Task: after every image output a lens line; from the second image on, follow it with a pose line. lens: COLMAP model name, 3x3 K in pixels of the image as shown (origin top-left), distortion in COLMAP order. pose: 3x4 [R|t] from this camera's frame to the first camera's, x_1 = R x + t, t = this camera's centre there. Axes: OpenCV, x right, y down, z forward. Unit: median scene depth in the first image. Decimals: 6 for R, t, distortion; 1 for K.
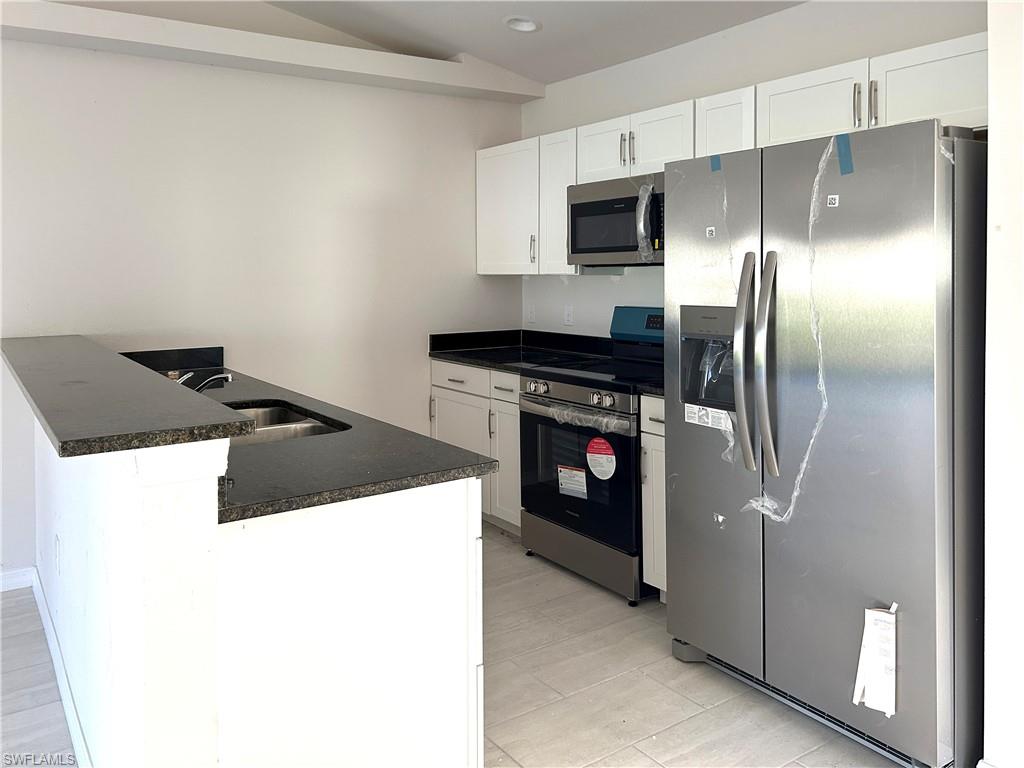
lens RADIAL K [[792.0, 0, 514.6], [0, 792.0, 370.5], [0, 0, 1]] dist [0.078584, -0.106057]
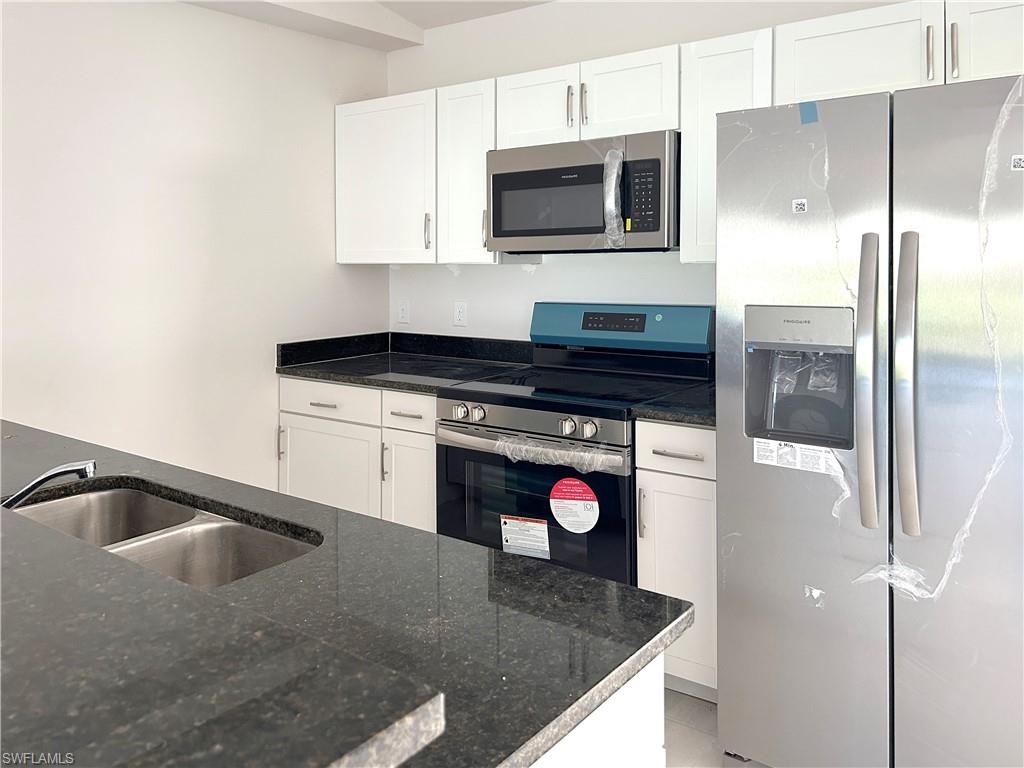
lens RADIAL K [[772.4, 0, 480.8], [0, 772.4, 321.9], [0, 0, 1]] dist [0.040615, -0.006045]
pose [[0.949470, -0.032688, 0.312151, -0.197410], [0.045561, 0.998382, -0.034032, -0.042102], [-0.310534, 0.046534, 0.949423, 0.312849]]
